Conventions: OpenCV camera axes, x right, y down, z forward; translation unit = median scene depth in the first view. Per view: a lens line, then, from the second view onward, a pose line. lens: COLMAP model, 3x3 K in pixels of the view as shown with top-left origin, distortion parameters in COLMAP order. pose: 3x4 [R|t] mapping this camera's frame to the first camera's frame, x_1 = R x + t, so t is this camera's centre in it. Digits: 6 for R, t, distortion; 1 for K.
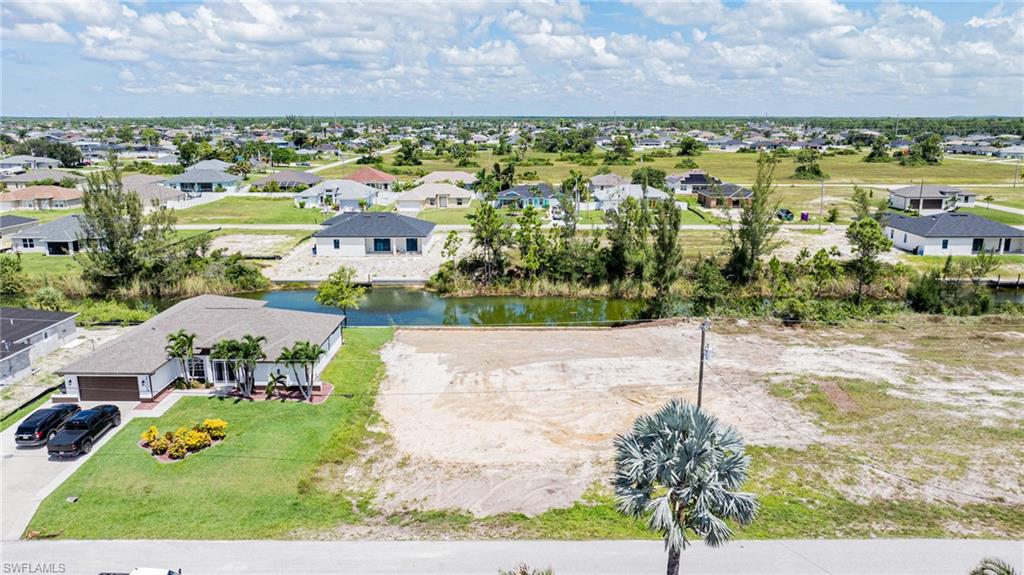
lens RADIAL K [[725.1, 0, 519.3], [0, 725.1, 287.4], [0, 0, 1]] dist [-0.031913, 0.030717]
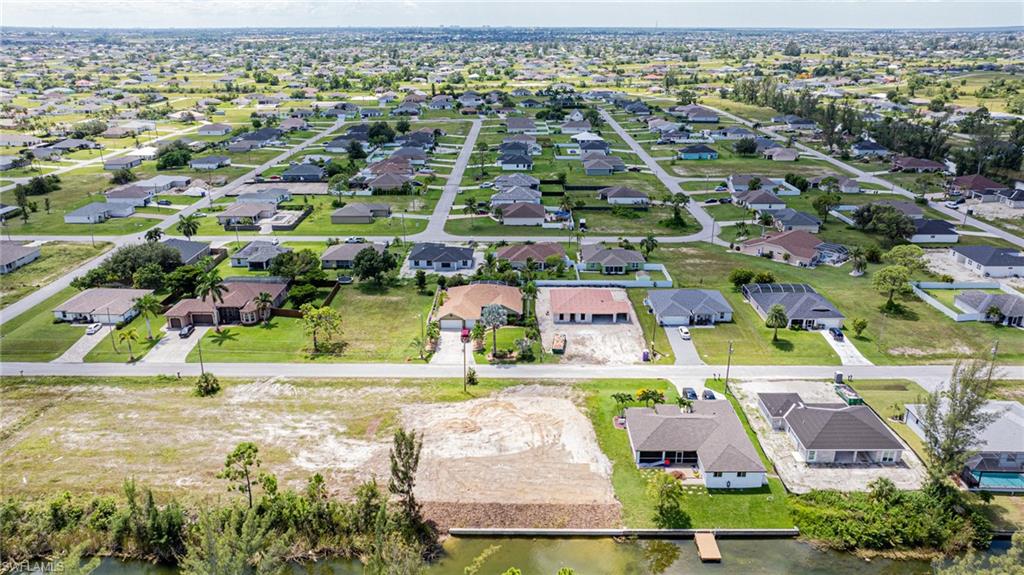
lens RADIAL K [[732.1, 0, 519.4], [0, 732.1, 291.7], [0, 0, 1]] dist [-0.044658, 0.078430]
pose [[-0.999983, -0.003085, 0.004954, 0.007411], [0.000174, 0.832707, 0.553714, -1.274353], [-0.005833, 0.553705, -0.832692, 2.402708]]
